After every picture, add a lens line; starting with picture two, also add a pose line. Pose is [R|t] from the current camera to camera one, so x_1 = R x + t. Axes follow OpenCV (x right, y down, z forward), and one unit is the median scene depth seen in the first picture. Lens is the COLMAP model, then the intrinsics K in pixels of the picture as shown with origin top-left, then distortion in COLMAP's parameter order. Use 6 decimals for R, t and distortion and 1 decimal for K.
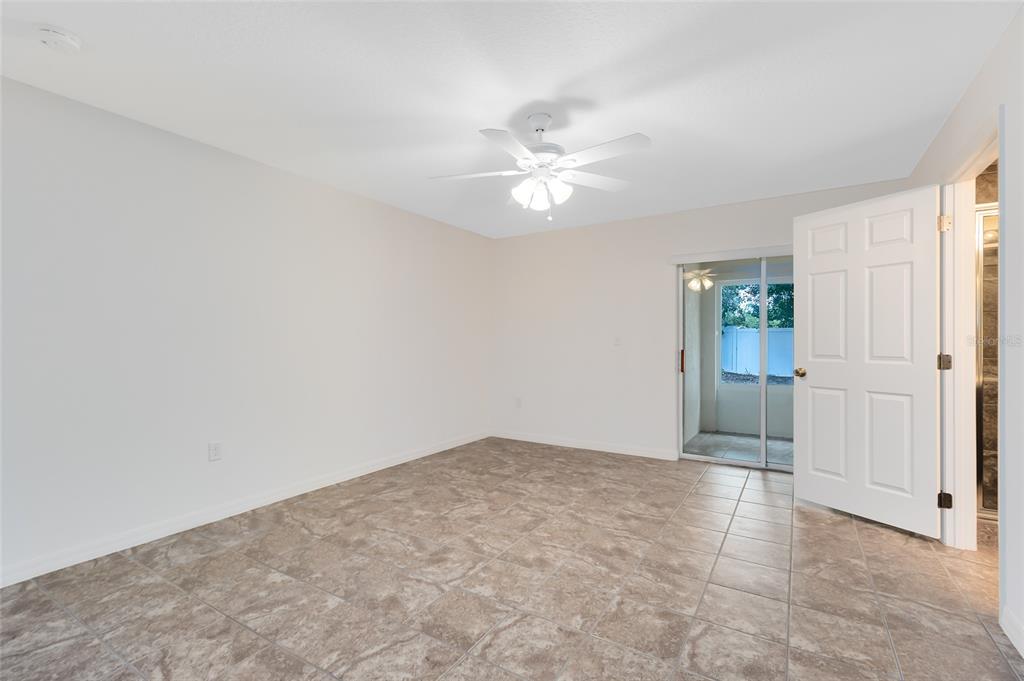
lens RADIAL K [[469.2, 0, 511.4], [0, 469.2, 341.1], [0, 0, 1]] dist [0.002912, -0.001106]
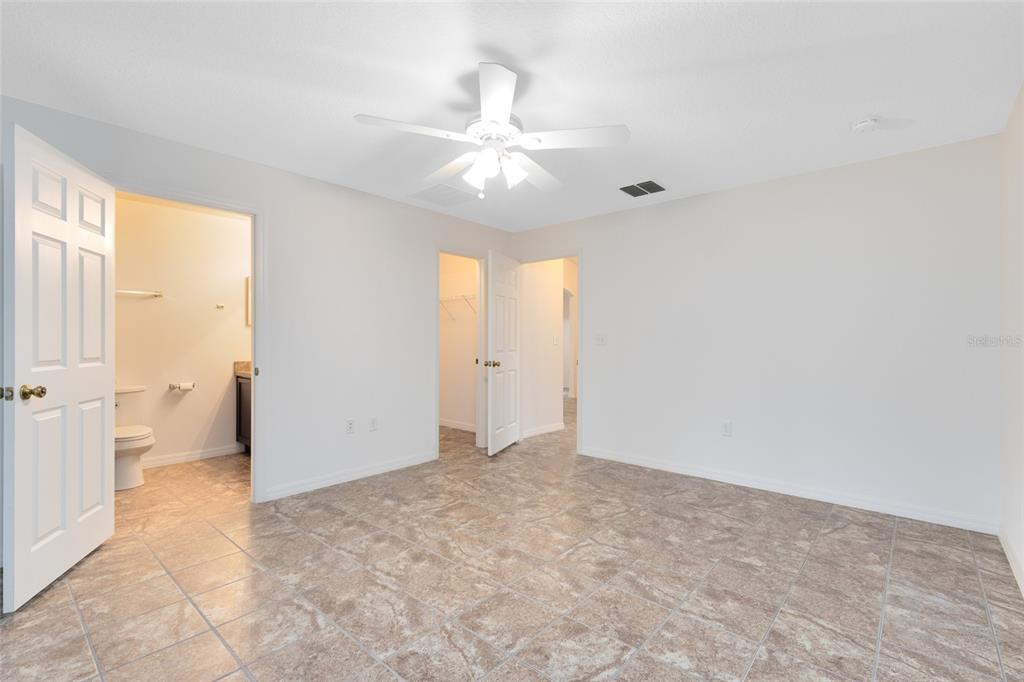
lens RADIAL K [[469.2, 0, 512.8], [0, 469.2, 341.5], [0, 0, 1]] dist [0.002912, -0.001106]
pose [[-0.986977, -0.001224, 0.160857, -0.124139], [-0.001499, 0.999998, -0.001587, 0.003370], [-0.160855, -0.001807, -0.986976, 2.040915]]
